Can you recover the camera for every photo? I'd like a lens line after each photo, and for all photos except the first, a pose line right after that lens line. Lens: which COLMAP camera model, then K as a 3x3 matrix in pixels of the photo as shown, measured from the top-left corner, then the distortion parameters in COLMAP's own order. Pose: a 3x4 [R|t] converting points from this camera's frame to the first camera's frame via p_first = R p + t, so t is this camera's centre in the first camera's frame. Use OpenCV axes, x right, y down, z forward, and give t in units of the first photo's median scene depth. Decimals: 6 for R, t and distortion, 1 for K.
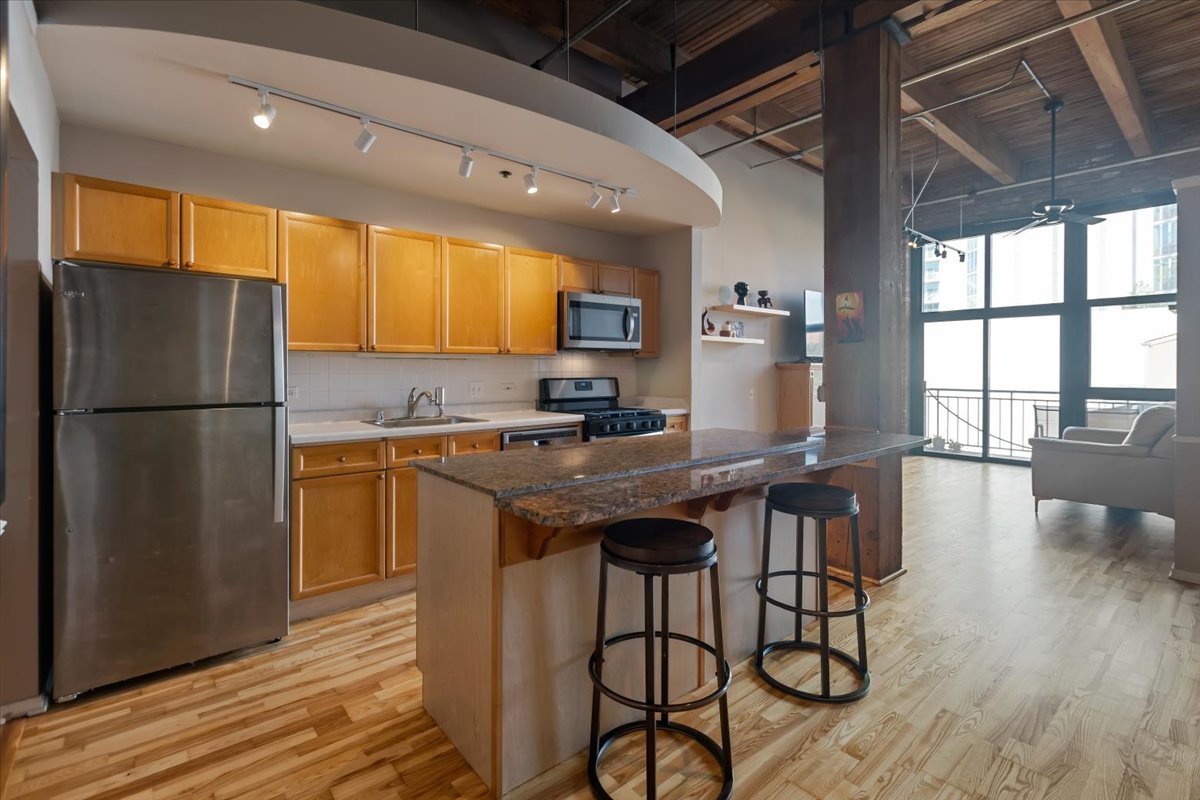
lens RADIAL K [[542.2, 0, 598.2], [0, 542.2, 367.7], [0, 0, 1]] dist [-0.001693, -0.000765]
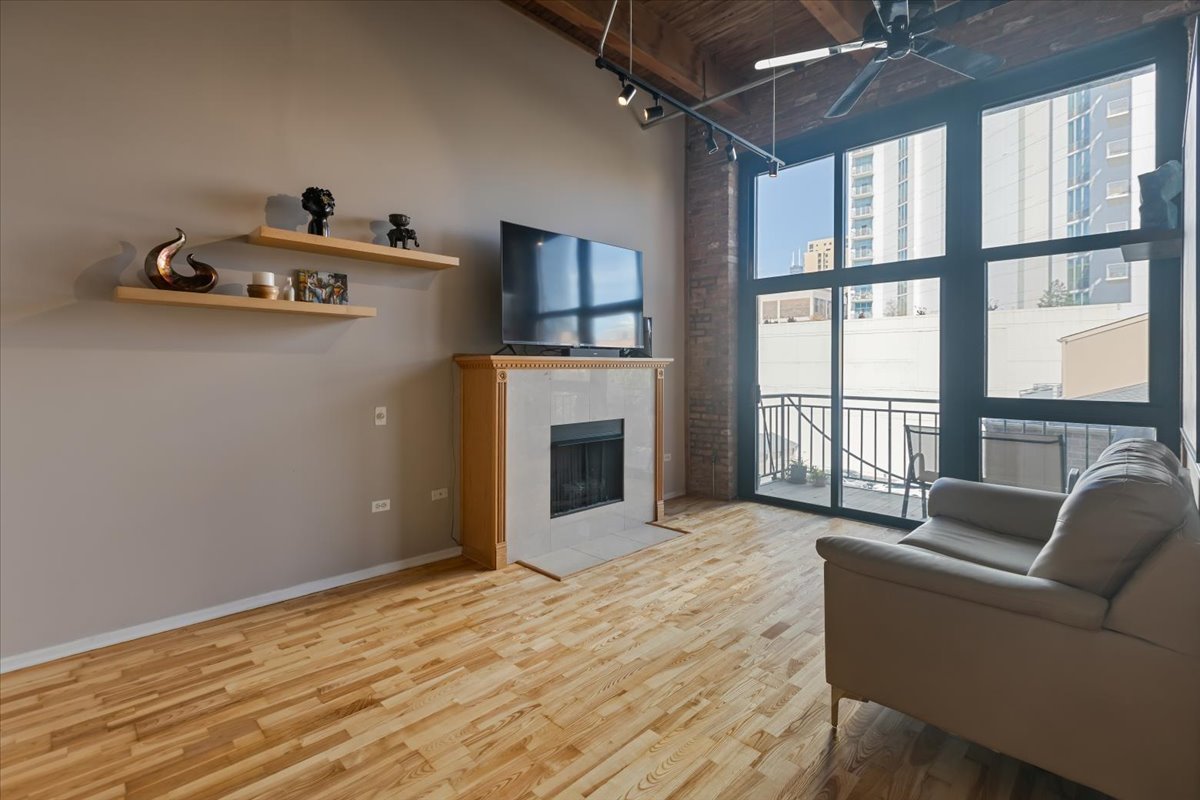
lens RADIAL K [[551.3, 0, 605.1], [0, 551.3, 365.7], [0, 0, 1]] dist [-0.000420, -0.000650]
pose [[0.994830, -0.000649, 0.101557, 0.644232], [0.000789, 0.999999, -0.001336, 0.003387], [-0.101556, 0.001409, 0.994829, 0.658308]]
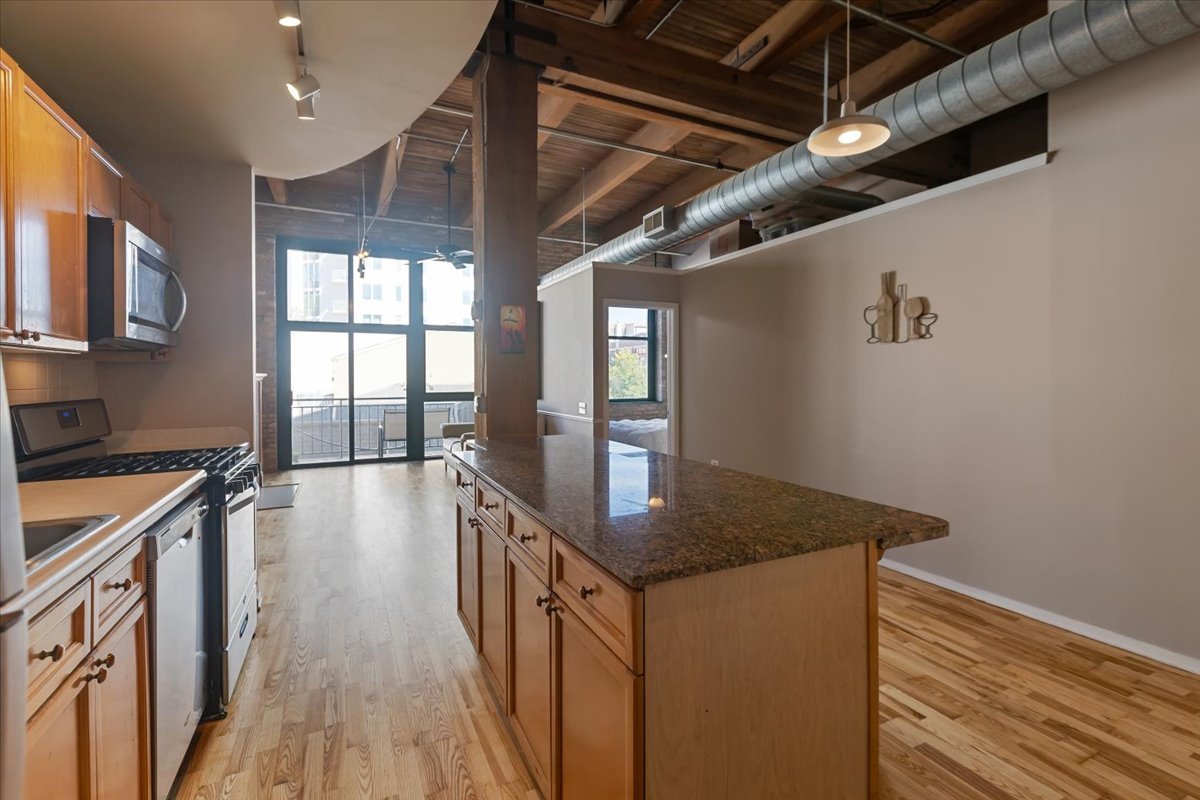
lens RADIAL K [[540.5, 0, 617.7], [0, 540.5, 379.2], [0, 0, 1]] dist [-0.004172, -0.001249]
pose [[0.207584, -0.006556, 0.978195, -0.379655], [0.005041, 0.999971, 0.005632, -0.000844], [-0.978204, 0.003762, 0.207611, 0.424948]]
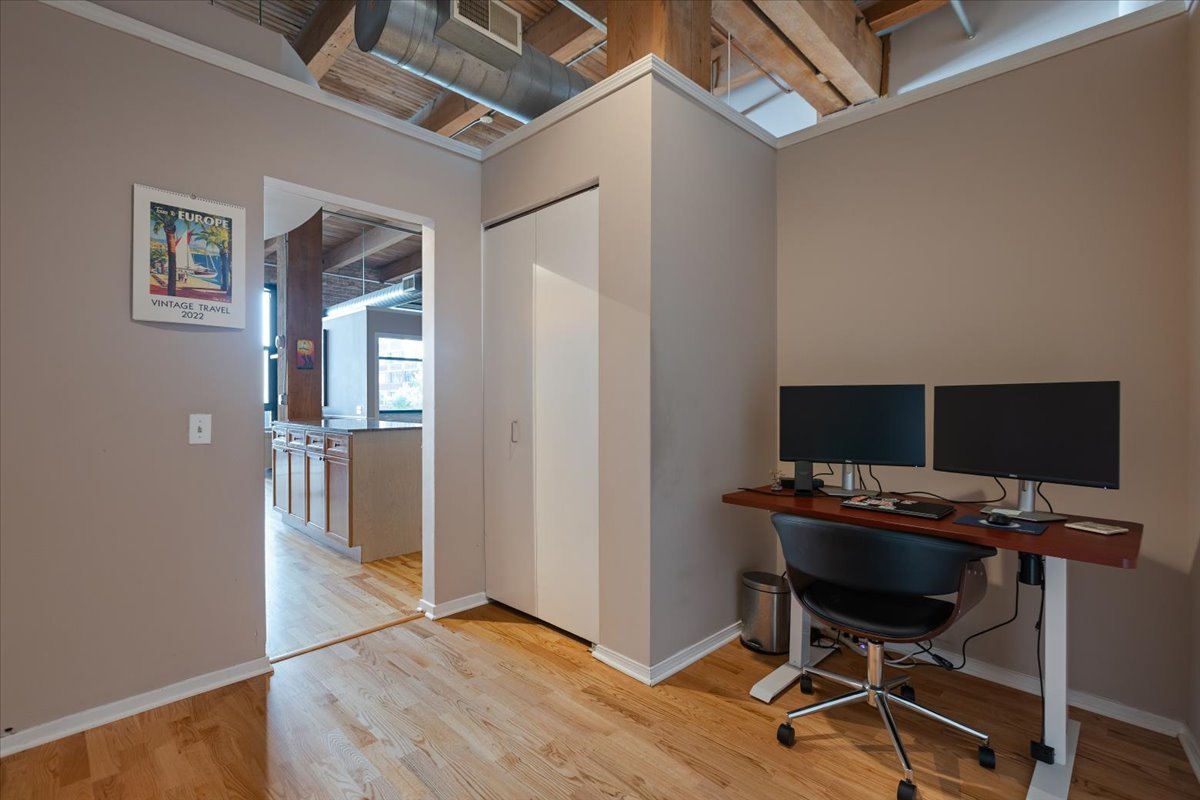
lens RADIAL K [[552.0, 0, 600.0], [0, 552.0, 400.0], [0, 0, 1]] dist [-0.001307, -0.000272]
pose [[-0.103844, -0.003973, 0.994586, -1.008528], [0.001951, 0.999989, 0.004198, 0.034353], [-0.994592, 0.002376, -0.103835, 0.181400]]
